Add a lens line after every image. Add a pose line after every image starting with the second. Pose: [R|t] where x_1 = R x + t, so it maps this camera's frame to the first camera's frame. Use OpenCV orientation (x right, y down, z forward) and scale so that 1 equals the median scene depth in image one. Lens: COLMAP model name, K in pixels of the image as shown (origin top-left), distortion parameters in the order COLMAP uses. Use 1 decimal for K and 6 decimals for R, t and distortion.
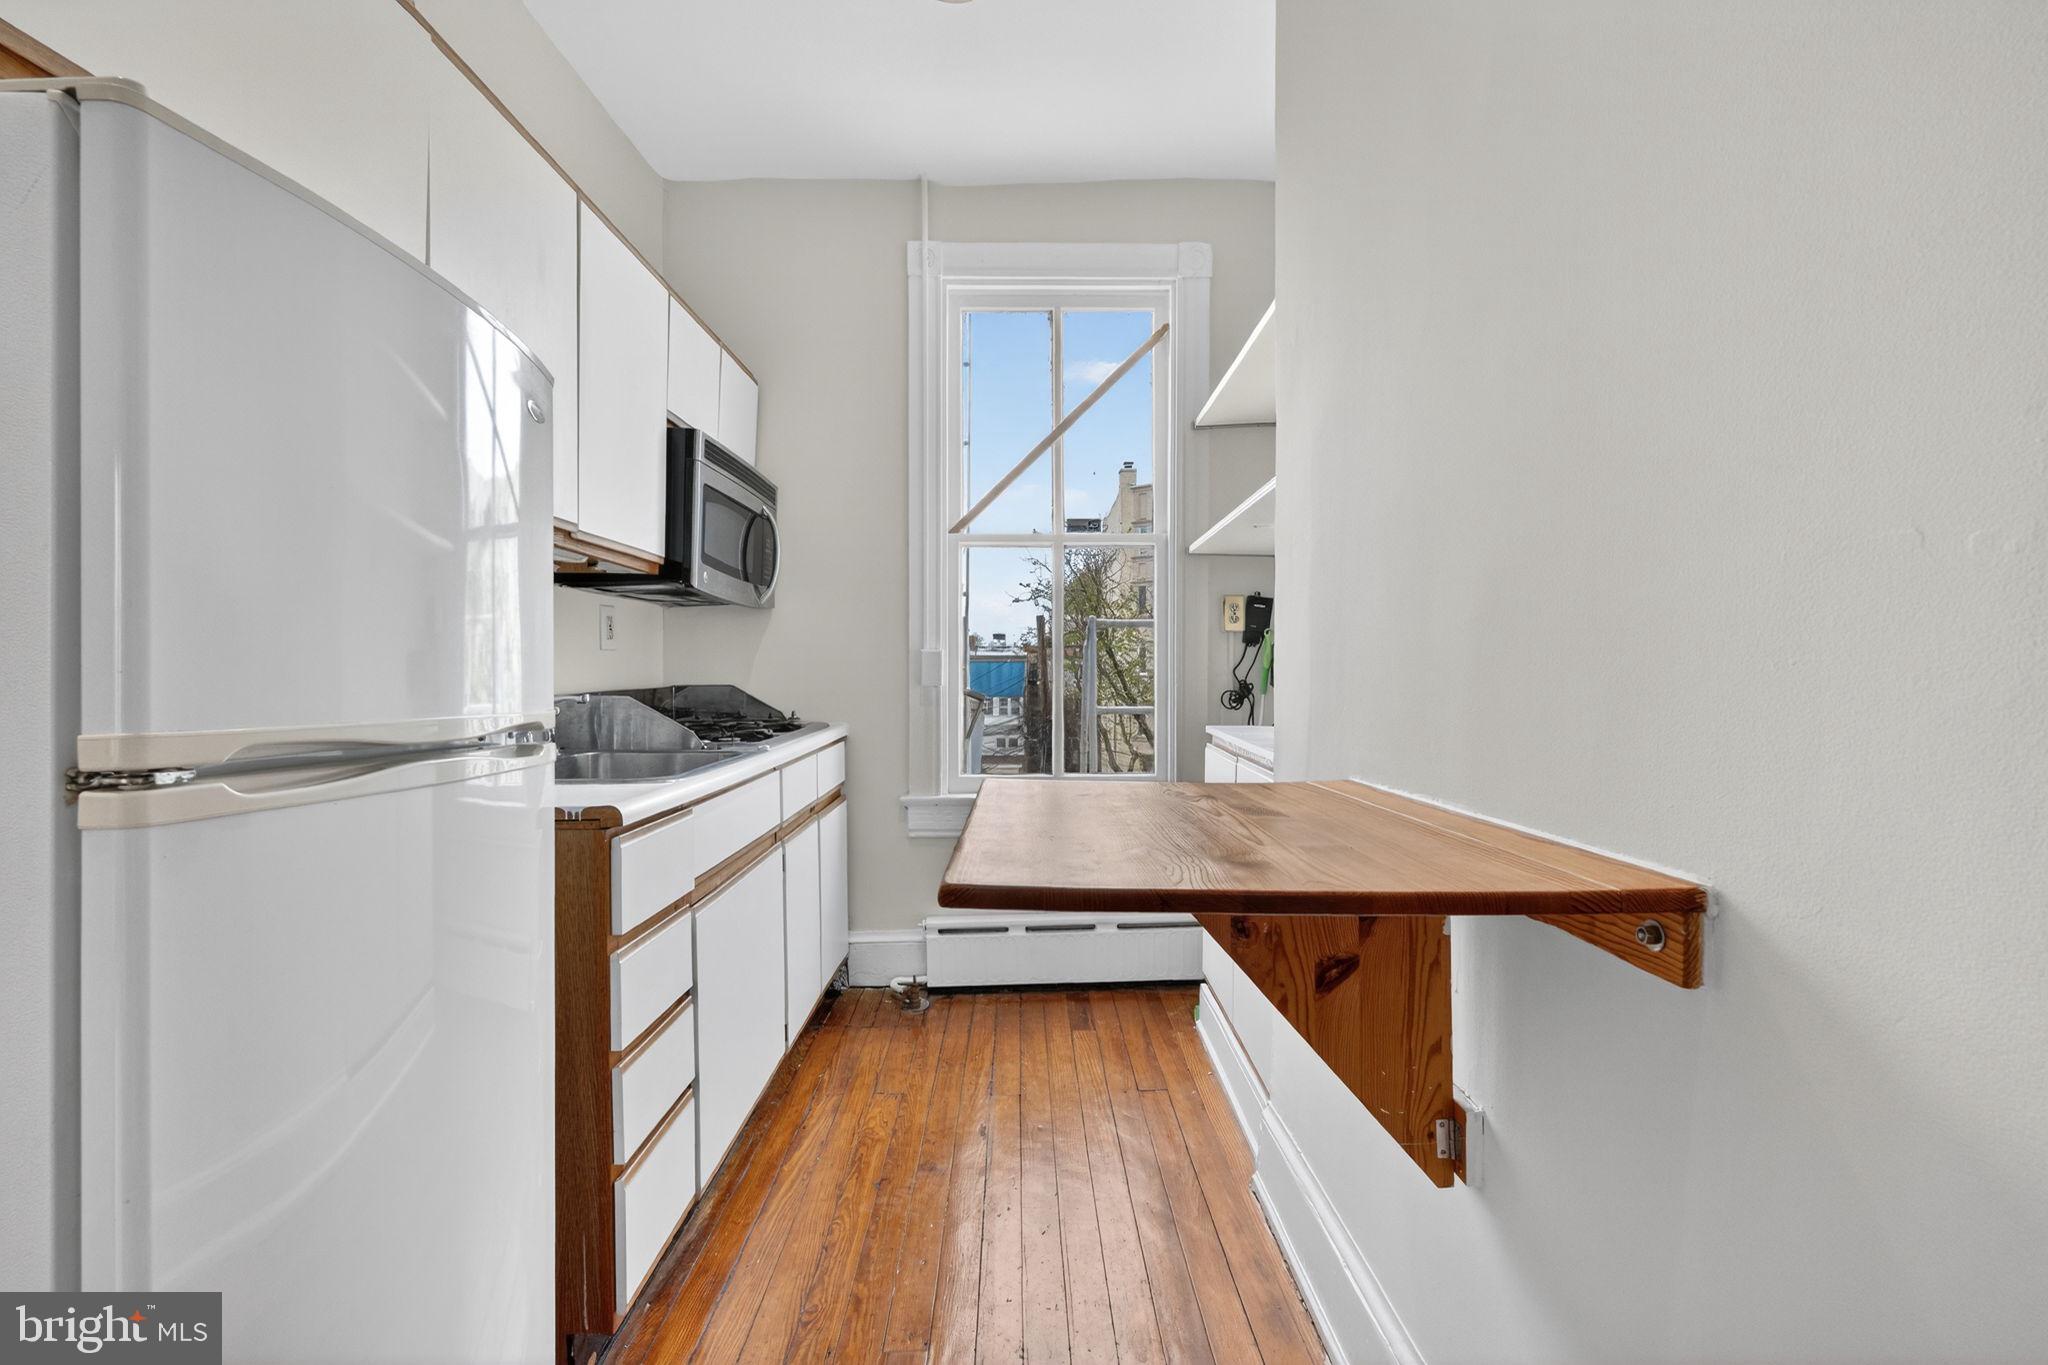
lens RADIAL K [[891.1, 0, 1032.8], [0, 891.1, 681.9], [0, 0, 1]] dist [-0.001664, 0.000338]
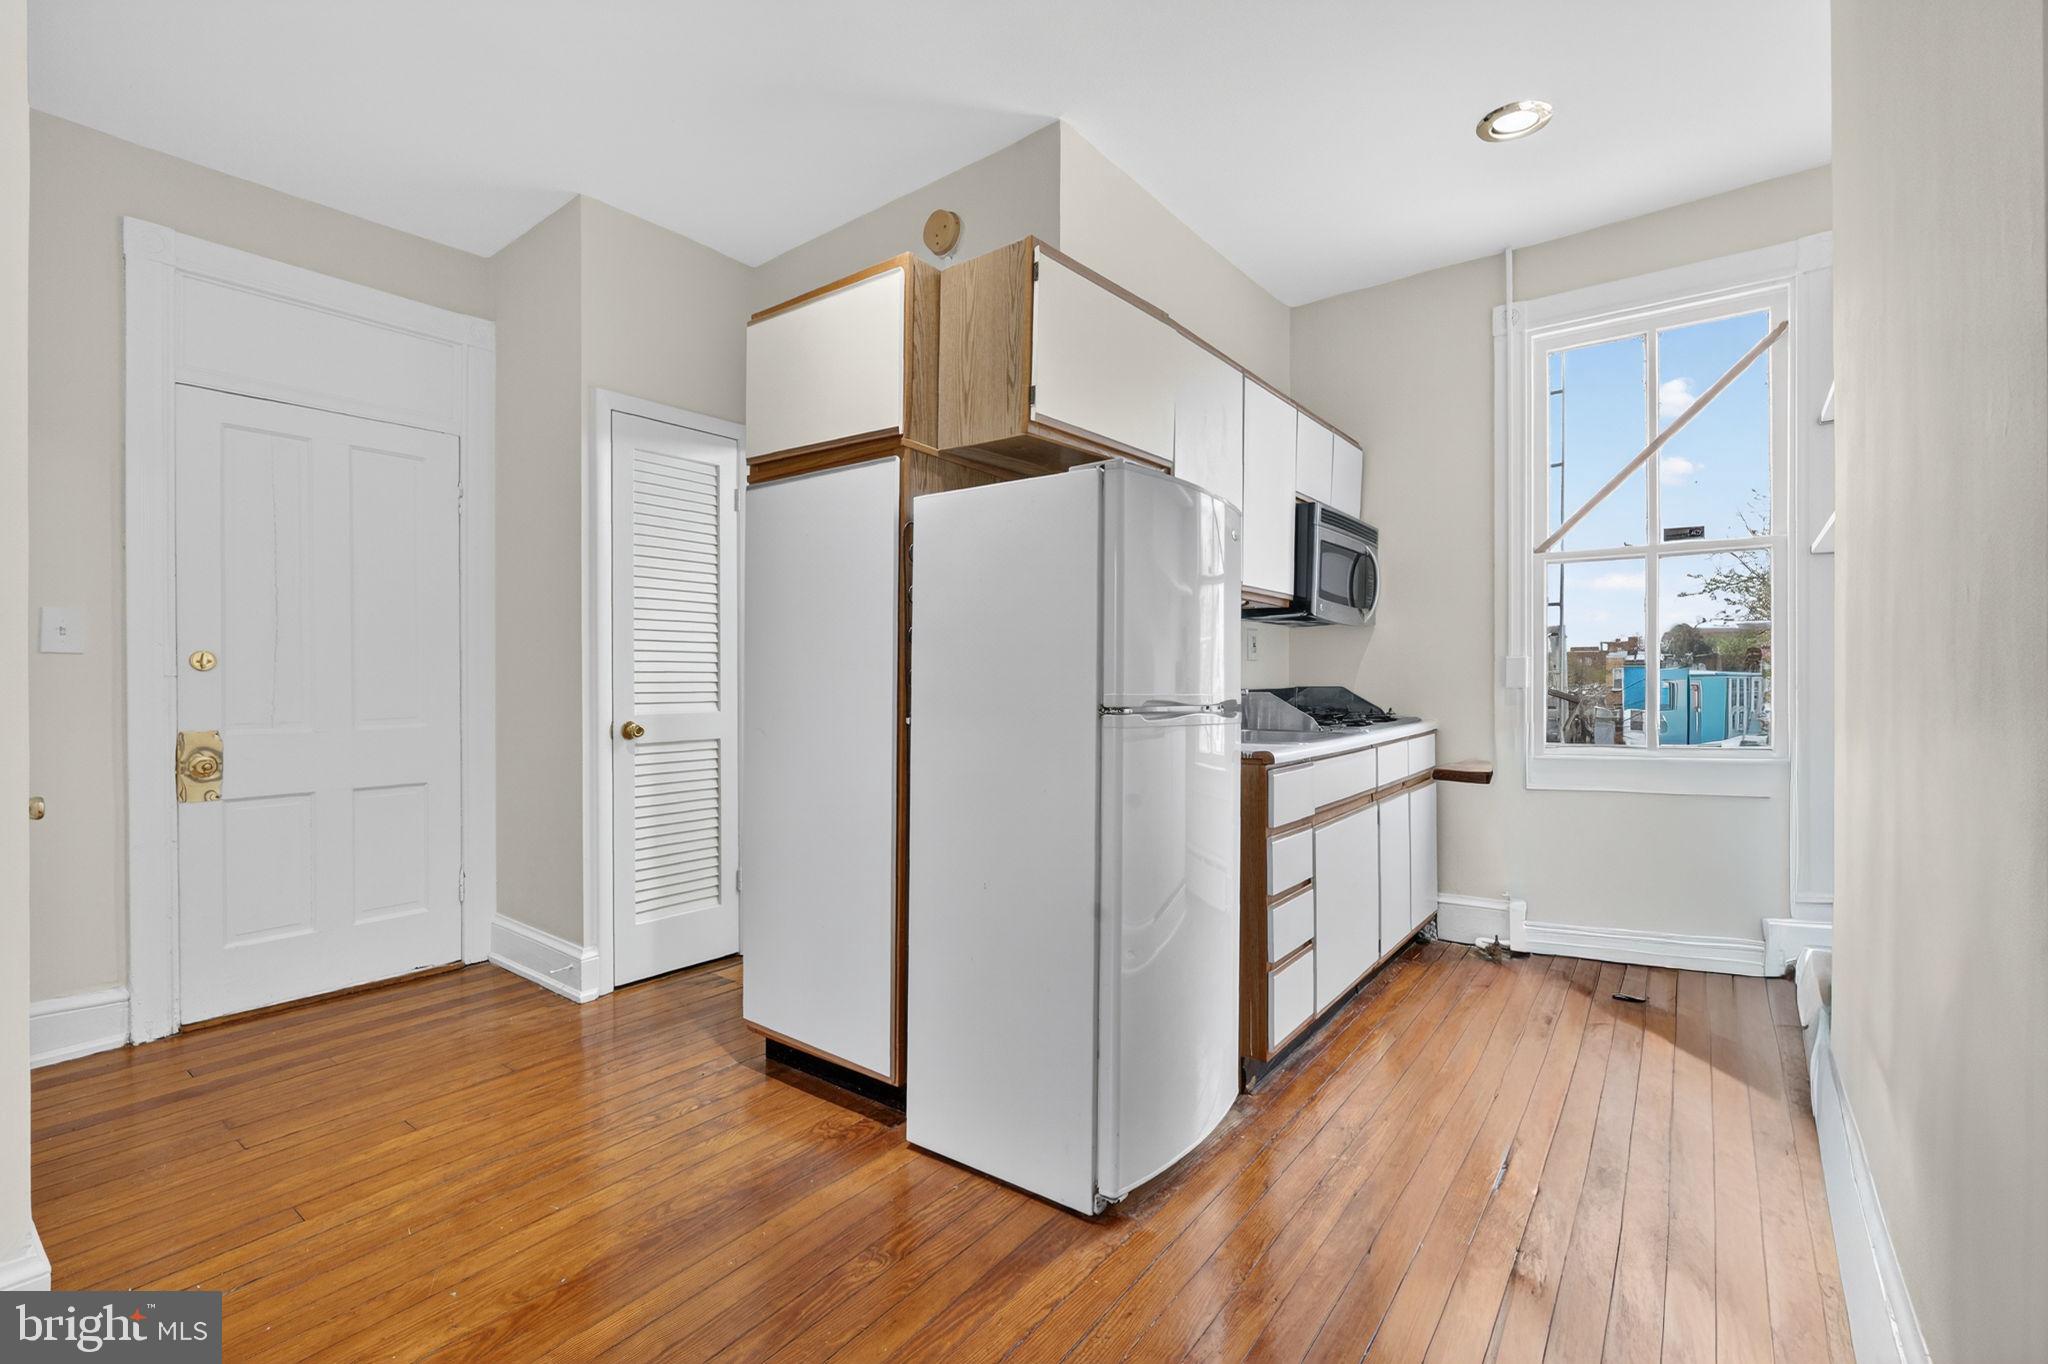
lens RADIAL K [[891.1, 0, 1032.8], [0, 891.1, 681.4], [0, 0, 1]] dist [-0.001664, 0.000338]
pose [[0.788945, 0.000411, -0.614464, 0.102687], [-0.006579, 0.999948, -0.007778, 0.009049], [0.614429, 0.010179, 0.788907, -0.291660]]
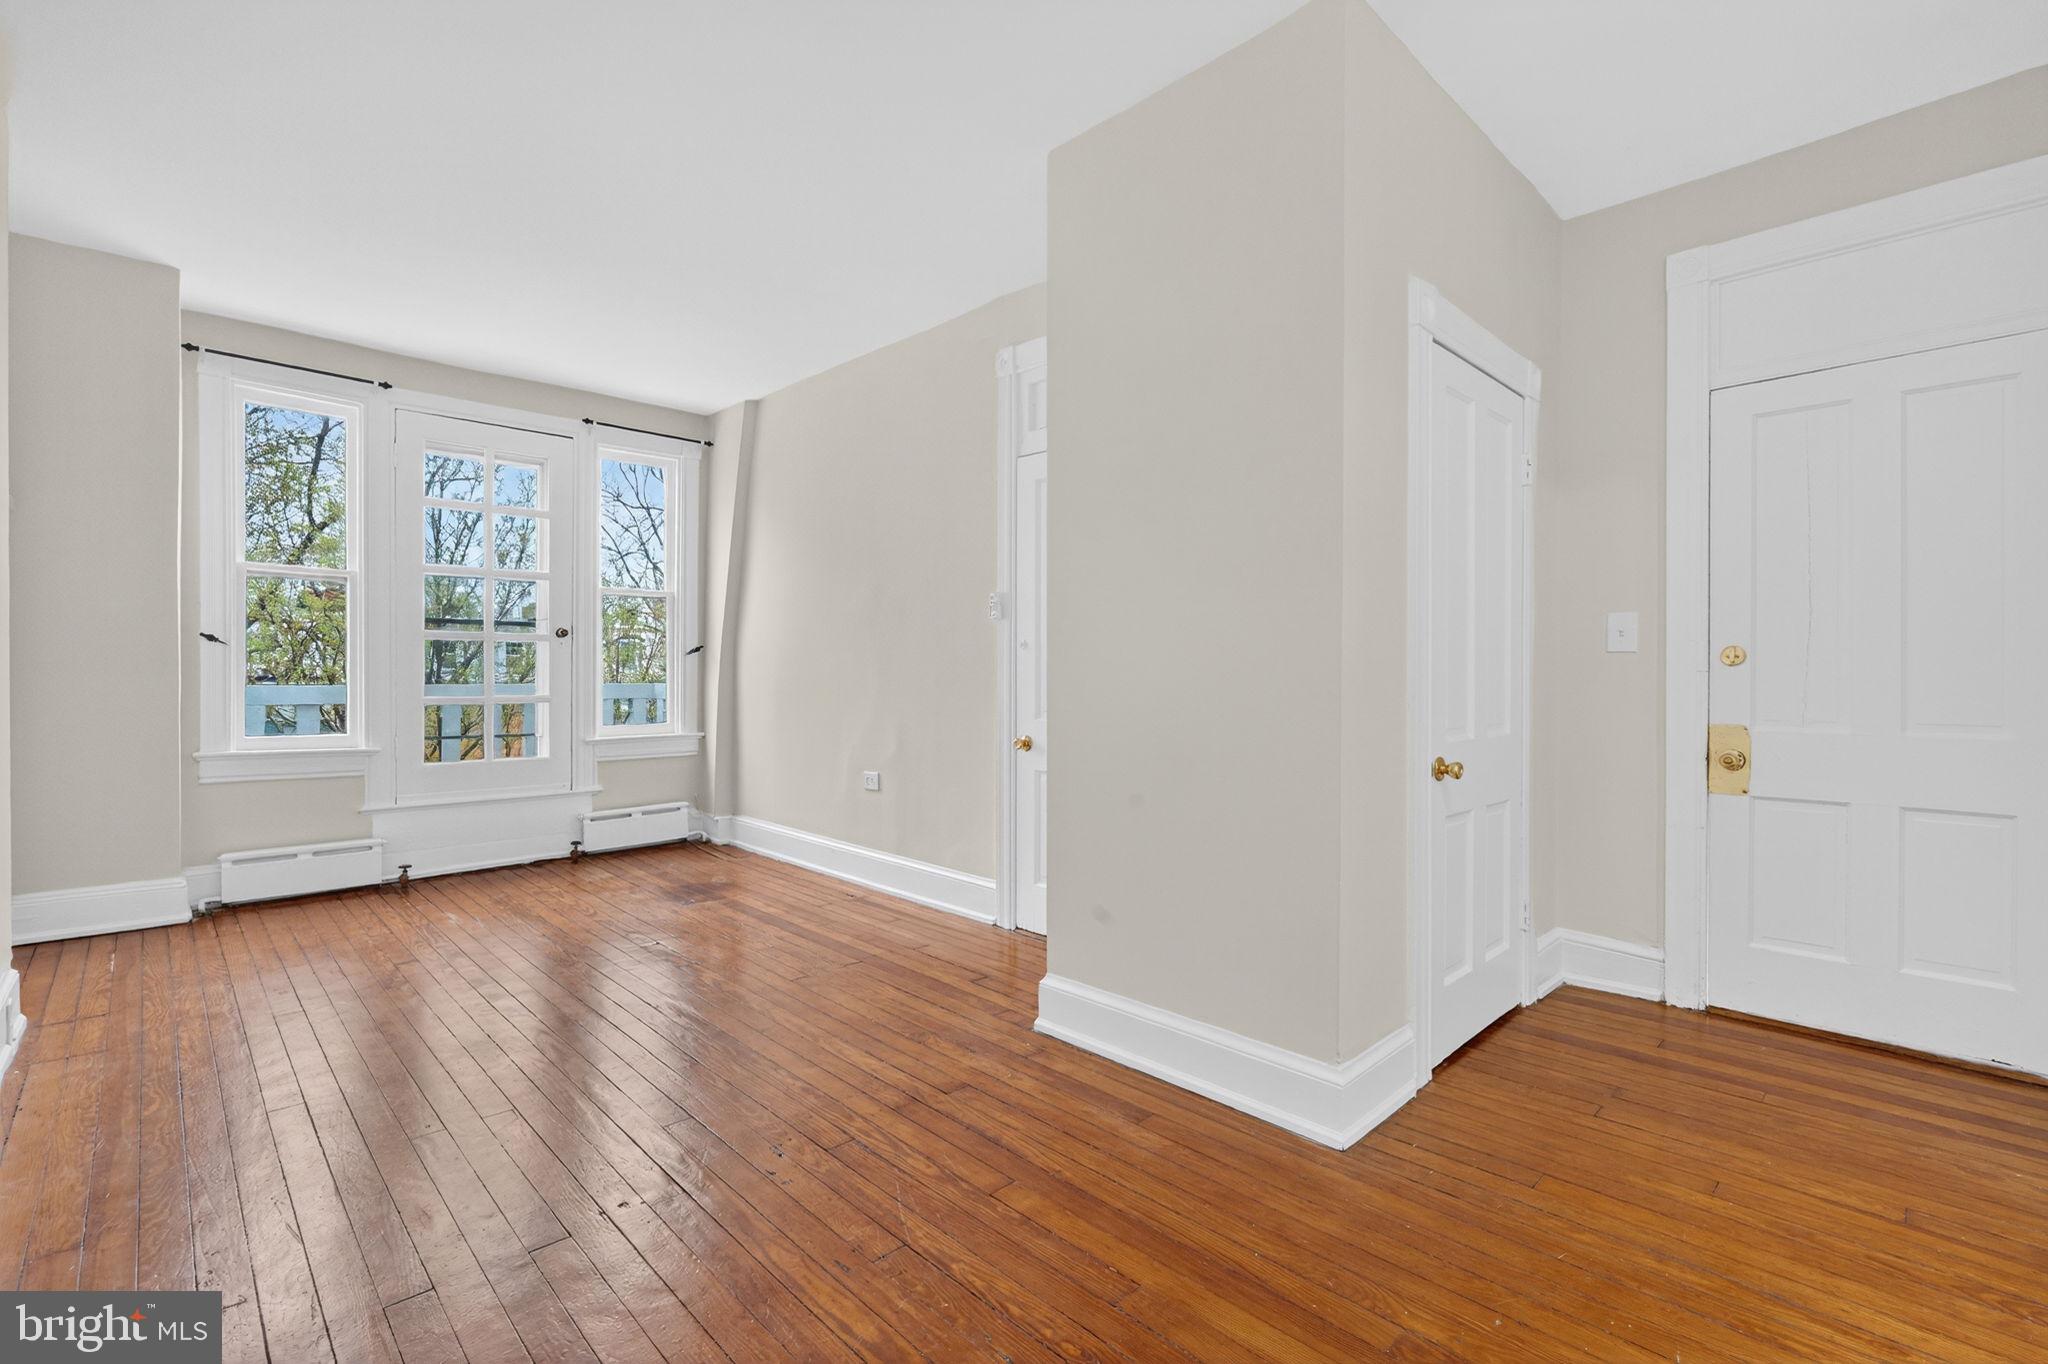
lens RADIAL K [[910.0, 0, 1025.1], [0, 910.0, 678.2], [0, 0, 1]] dist [-0.002355, -0.000231]
pose [[-0.731774, 0.004077, -0.681536, 0.049776], [-0.006509, 0.999895, 0.012970, 0.002125], [0.681517, 0.013927, -0.731670, 0.110706]]
